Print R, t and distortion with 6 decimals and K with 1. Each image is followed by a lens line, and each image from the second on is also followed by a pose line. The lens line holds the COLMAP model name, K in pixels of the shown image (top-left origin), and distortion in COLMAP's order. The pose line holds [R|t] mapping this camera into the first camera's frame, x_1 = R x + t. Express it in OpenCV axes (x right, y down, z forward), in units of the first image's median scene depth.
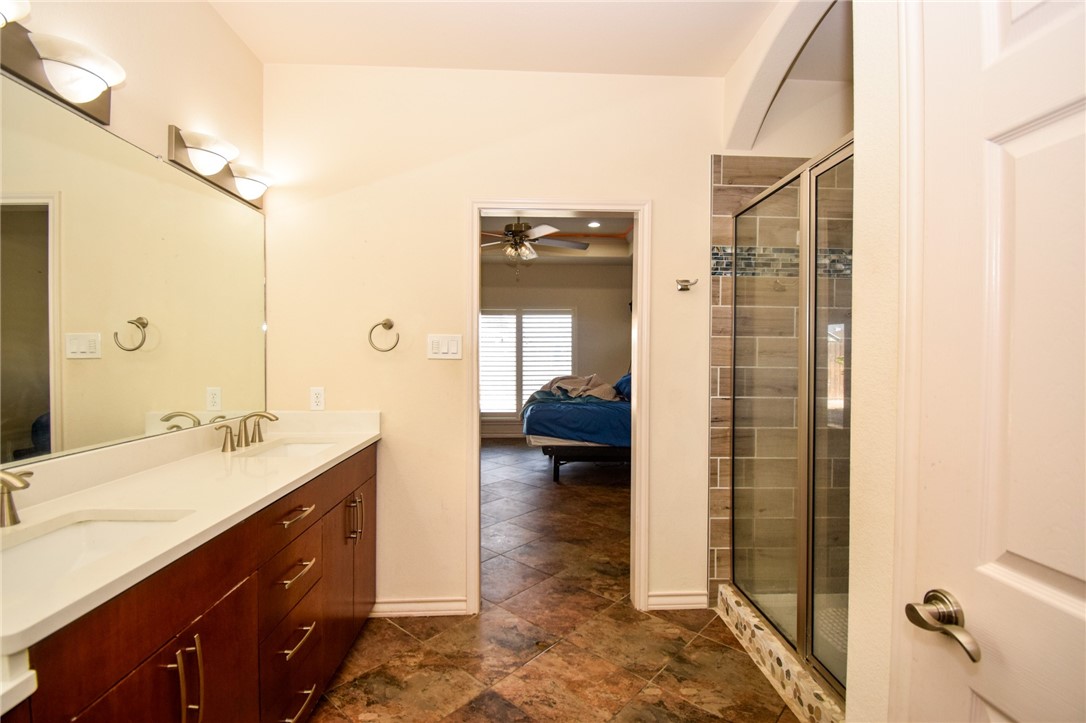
lens RADIAL K [[497.4, 0, 550.9], [0, 497.4, 360.8], [0, 0, 1]] dist [0.026664, -0.026842]
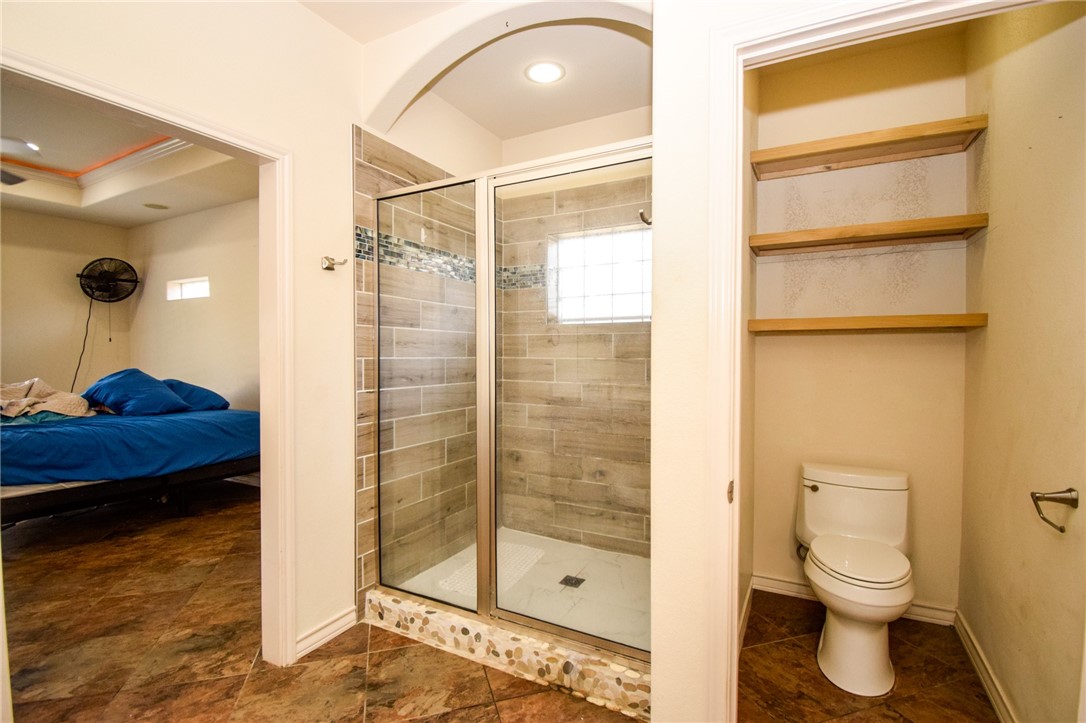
lens RADIAL K [[497.4, 0, 550.9], [0, 497.4, 360.8], [0, 0, 1]] dist [0.026664, -0.026842]
pose [[0.514152, -0.017764, 0.857515, -0.277908], [0.013840, 0.999827, 0.012414, 0.010546], [-0.857588, 0.005485, 0.514309, 0.227833]]
